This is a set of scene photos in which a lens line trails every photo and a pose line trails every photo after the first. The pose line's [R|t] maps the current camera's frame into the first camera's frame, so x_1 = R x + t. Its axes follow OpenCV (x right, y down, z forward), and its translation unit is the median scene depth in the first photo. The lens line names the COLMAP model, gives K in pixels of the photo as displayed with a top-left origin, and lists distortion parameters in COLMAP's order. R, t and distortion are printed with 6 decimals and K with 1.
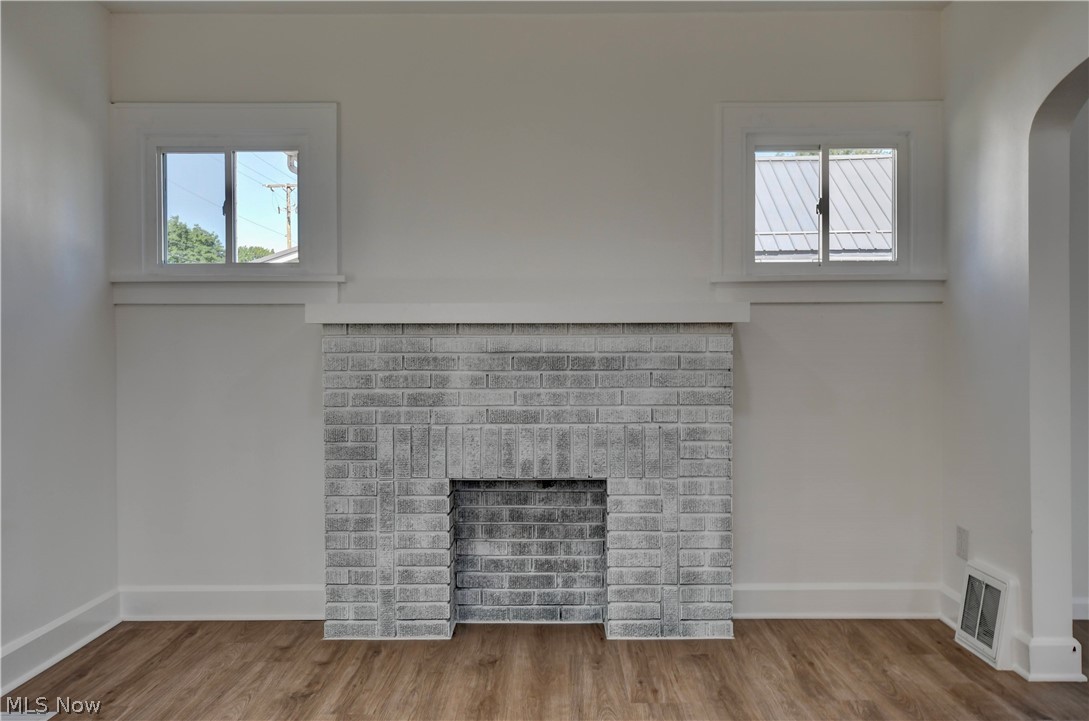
lens RADIAL K [[1110.8, 0, 549.1], [0, 1110.8, 354.8], [0, 0, 1]] dist [0.046178, -0.024377]
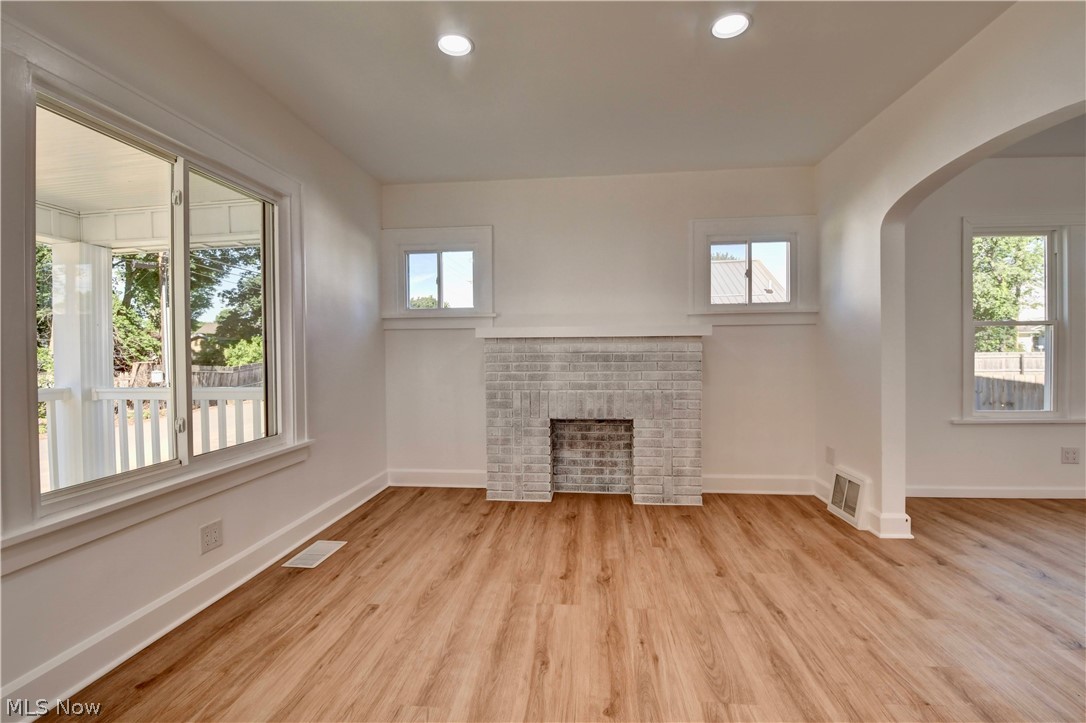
lens RADIAL K [[477.0, 0, 543.4], [0, 477.0, 357.5], [0, 0, 1]] dist [0.016086, -0.024209]
pose [[0.995338, -0.003387, -0.096391, -0.021514], [0.004290, 0.999949, 0.009165, -0.001073], [0.096355, -0.009536, 0.995301, 0.181484]]
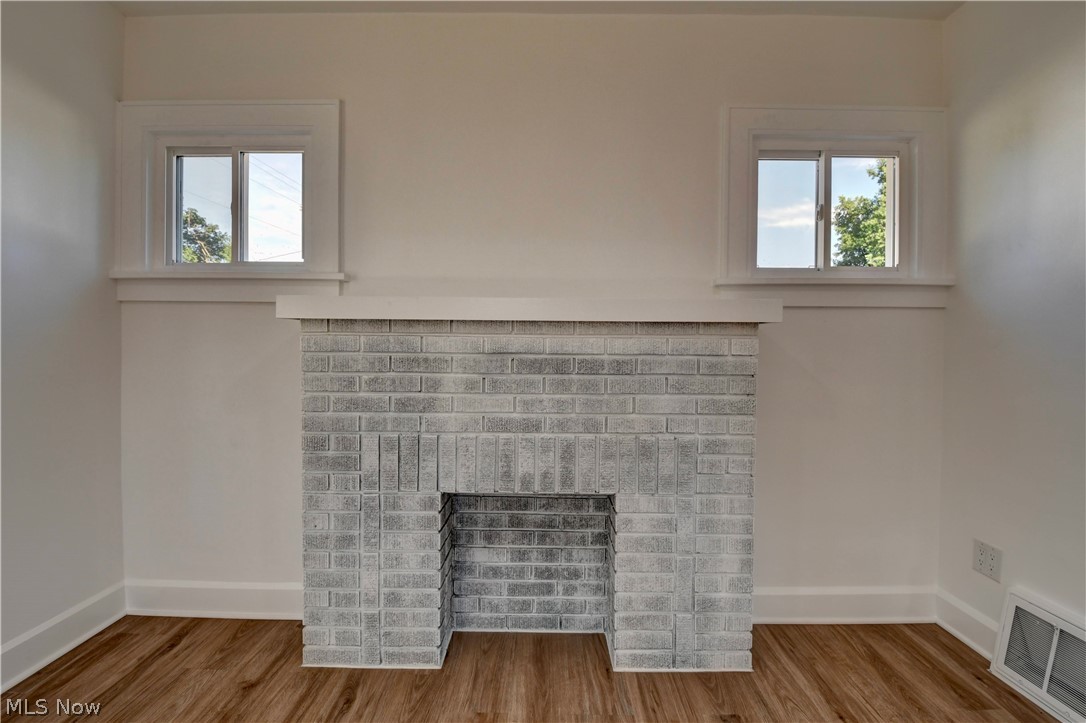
lens RADIAL K [[480.5, 0, 542.5], [0, 480.5, 358.7], [0, 0, 1]] dist [0.017201, -0.024884]
pose [[0.999938, 0.011156, 0.000312, -0.008647], [-0.011158, 0.999893, 0.009468, -0.001874], [-0.000206, -0.009471, 0.999955, 0.610157]]
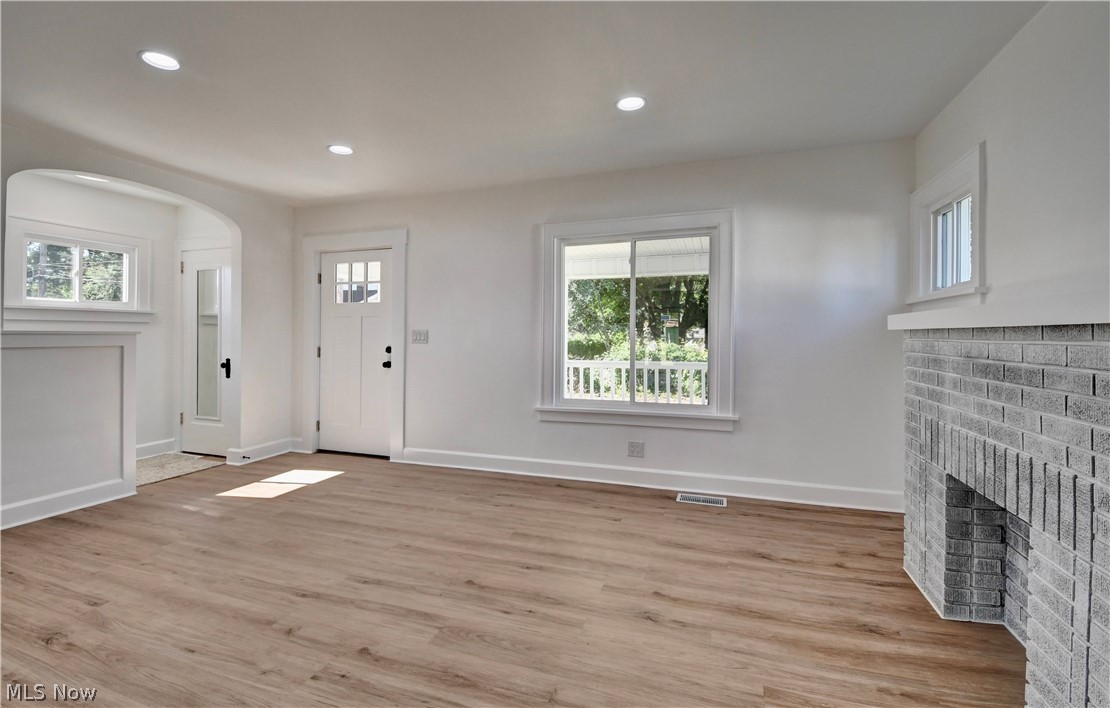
lens RADIAL K [[487.8, 0, 550.7], [0, 487.8, 333.8], [0, 0, 1]] dist [-0.000586, -0.014730]
pose [[-0.323768, -0.000920, -0.946136, 0.478855], [-0.006677, 0.999977, 0.001313, -0.020737], [0.946113, 0.006743, -0.323767, 0.788370]]
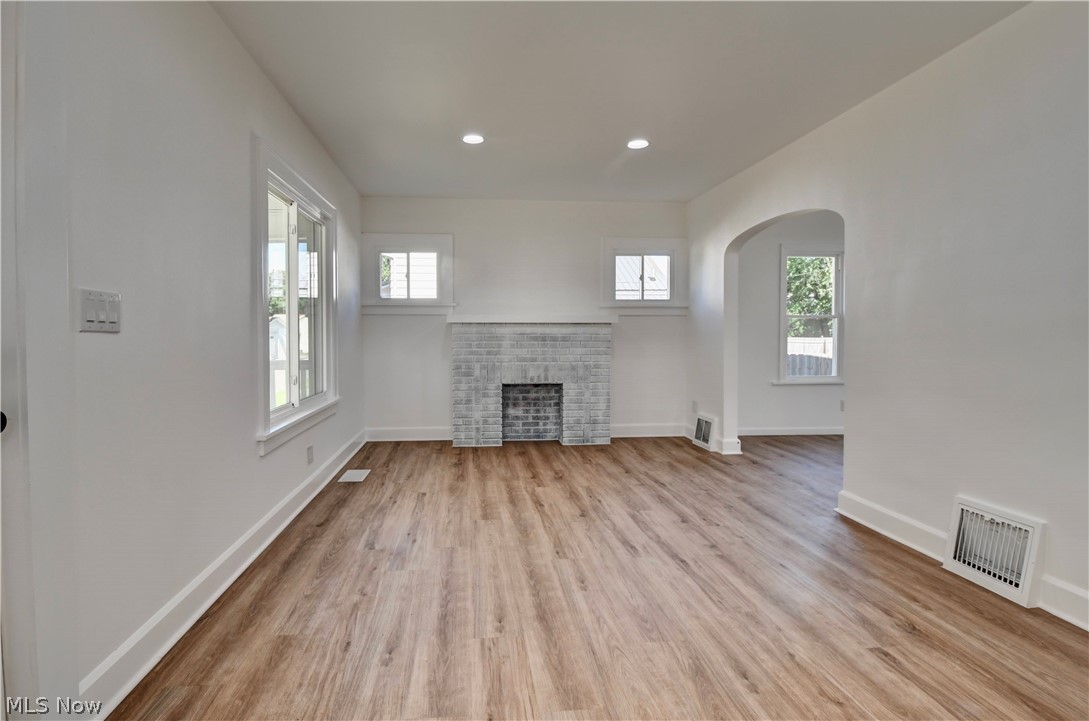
lens RADIAL K [[529.5, 0, 507.9], [0, 529.5, 345.6], [0, 0, 1]] dist [0.003380, -0.000325]
pose [[0.996627, 0.000913, 0.082058, -0.176174], [-0.002366, 0.999842, 0.017612, 0.002676], [-0.082029, -0.017747, 0.996472, -0.212334]]
